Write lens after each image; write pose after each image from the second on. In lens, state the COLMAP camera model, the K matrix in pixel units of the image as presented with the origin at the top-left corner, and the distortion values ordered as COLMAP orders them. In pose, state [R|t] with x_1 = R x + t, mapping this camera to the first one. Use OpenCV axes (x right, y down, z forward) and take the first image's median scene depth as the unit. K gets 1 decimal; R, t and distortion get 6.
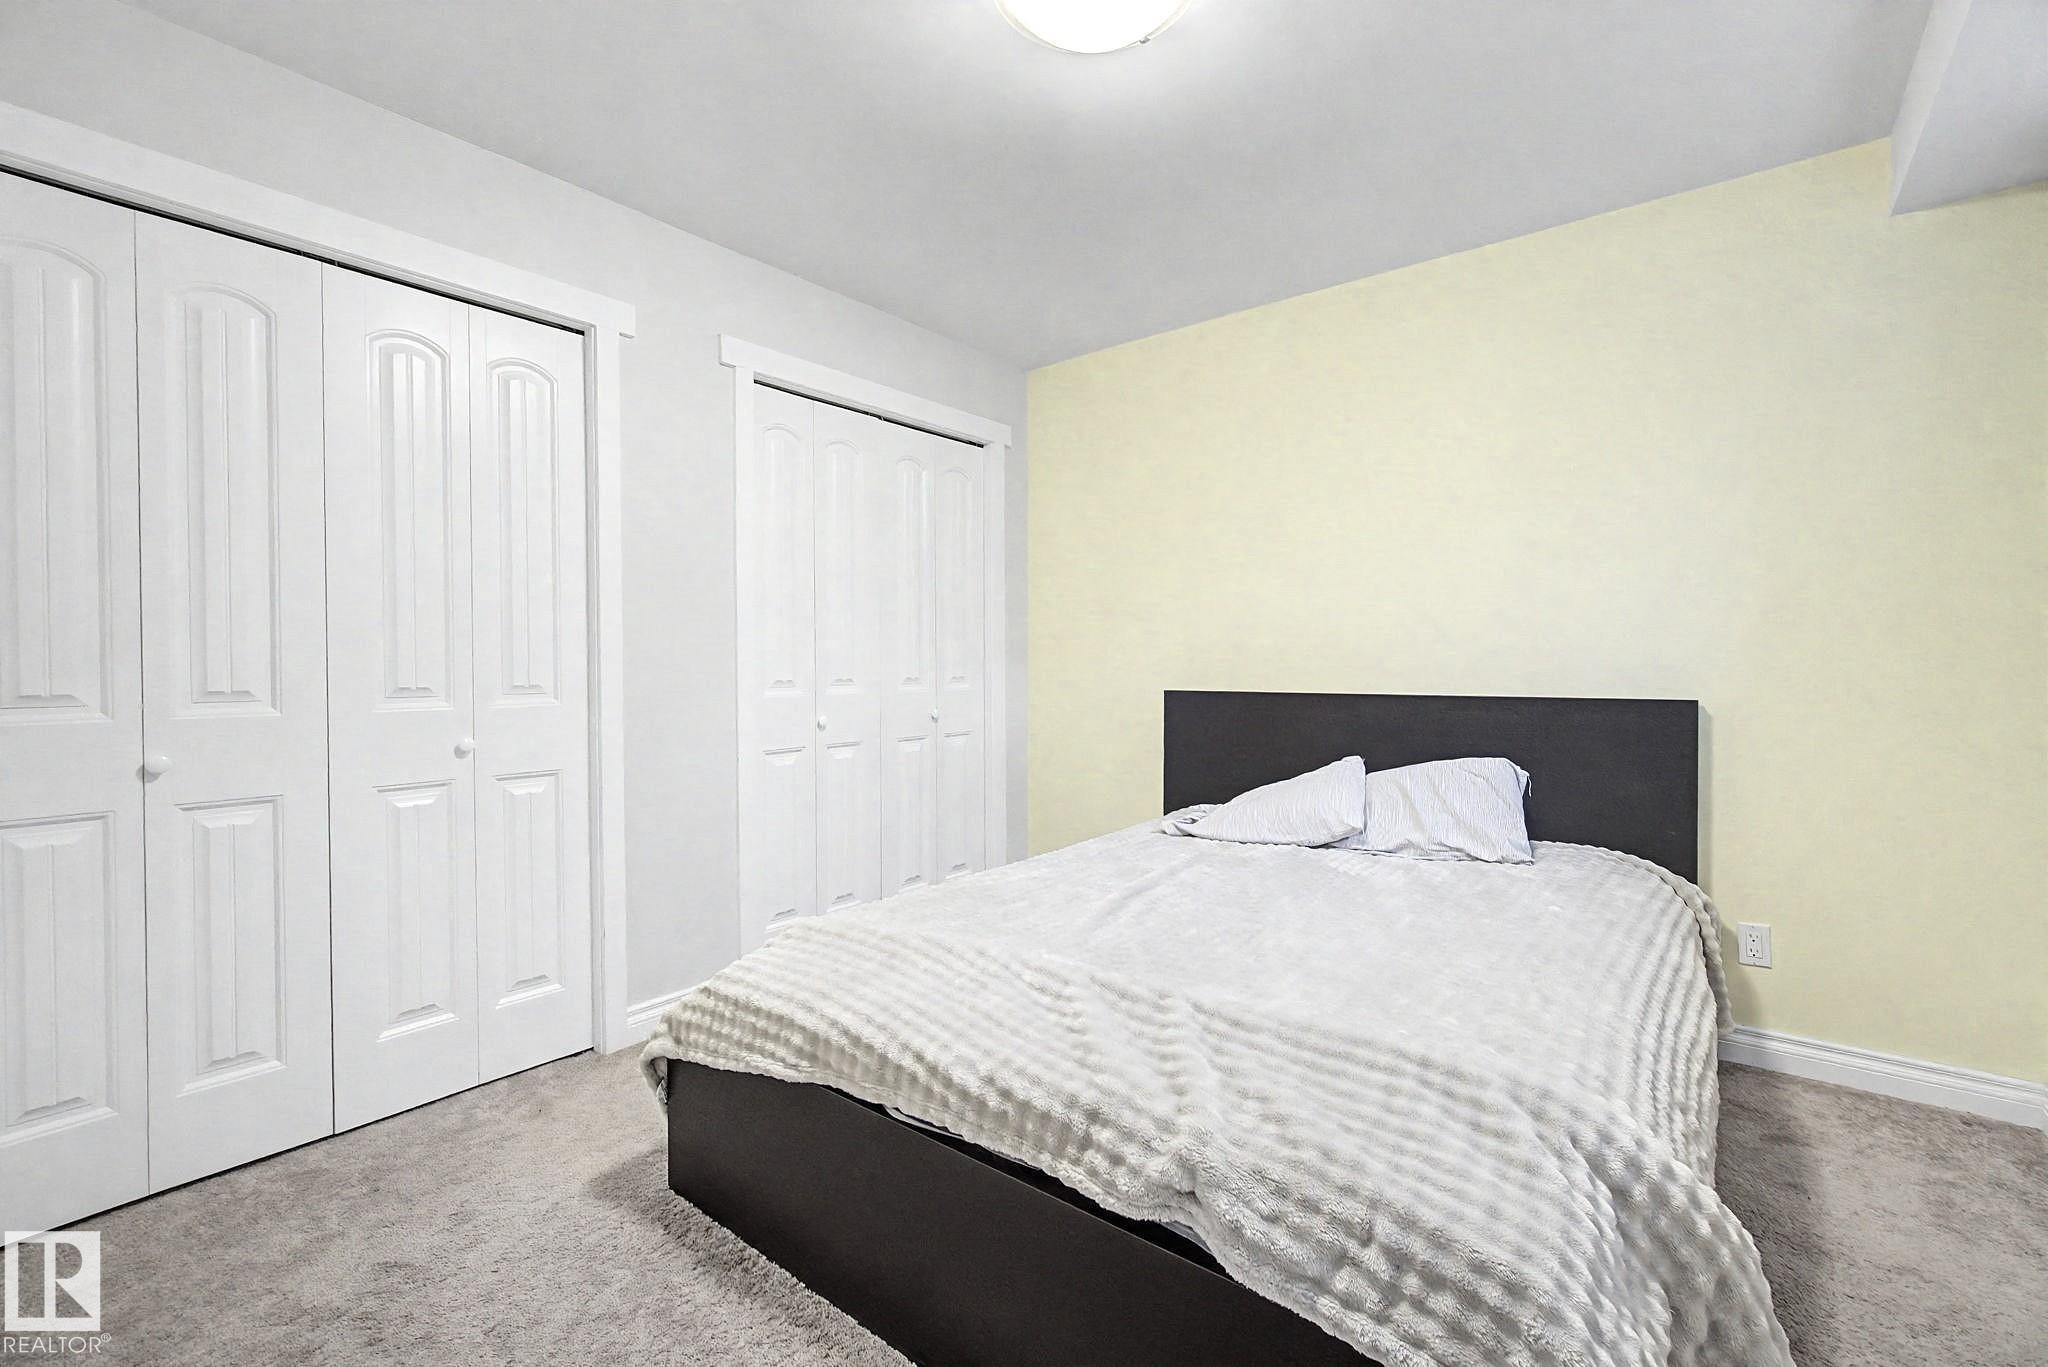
lens RADIAL K [[869.0, 0, 1024.0], [0, 869.0, 683.5], [0, 0, 1]] dist [-0.000960, 0.000122]
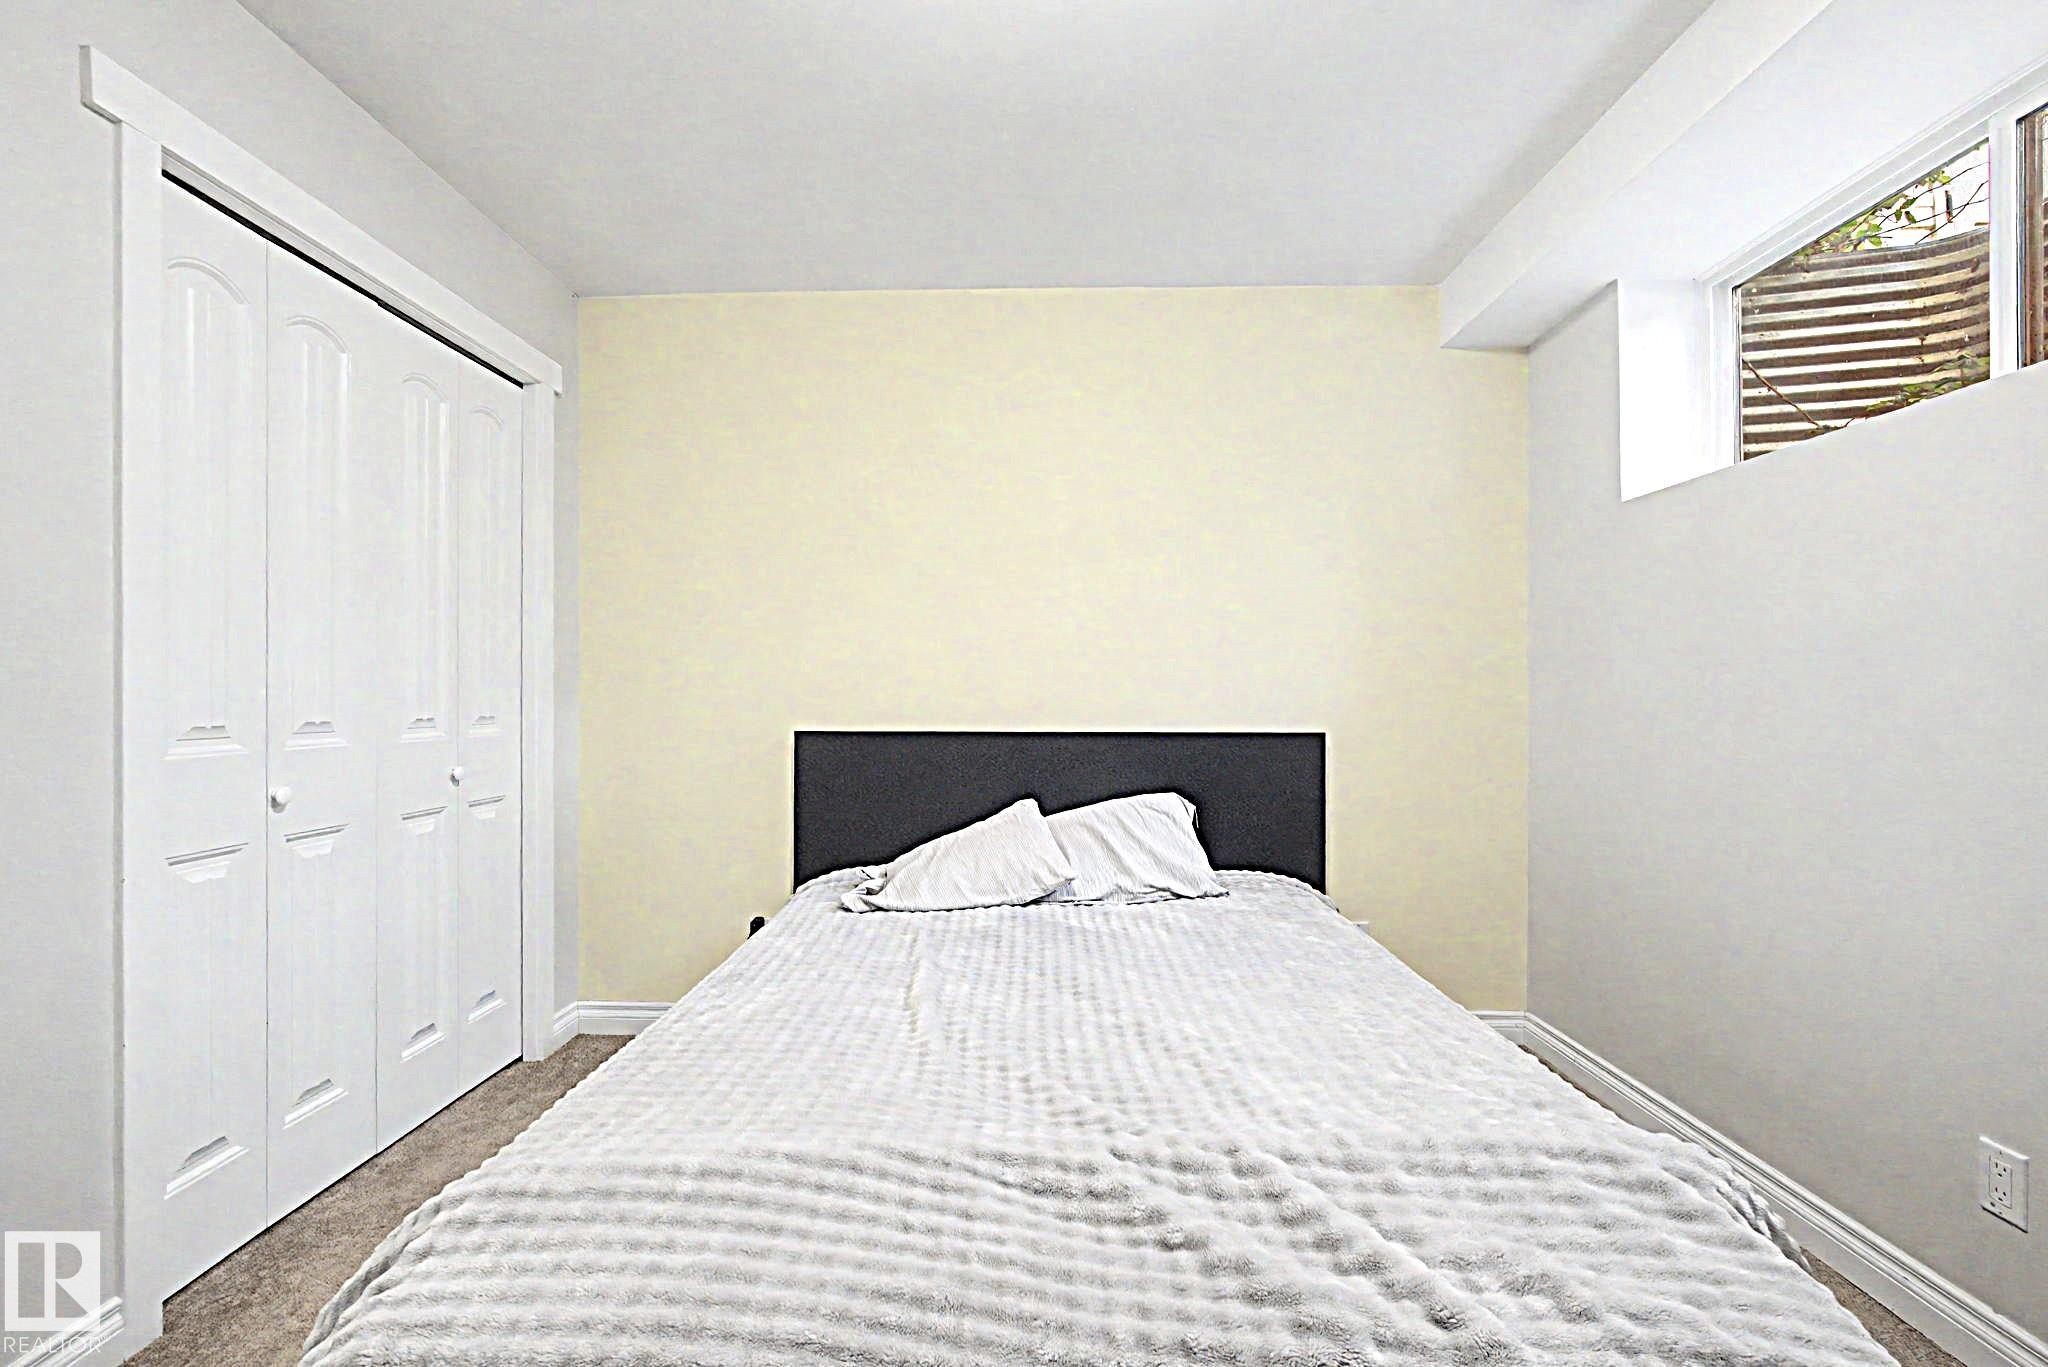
lens RADIAL K [[905.1, 0, 1018.2], [0, 905.1, 697.7], [0, 0, 1]] dist [0.000167, 0.000608]
pose [[0.795449, 0.006084, 0.605990, -0.237677], [0.007746, 0.999766, -0.020205, -0.006070], [-0.605971, 0.020766, 0.795215, 0.258357]]
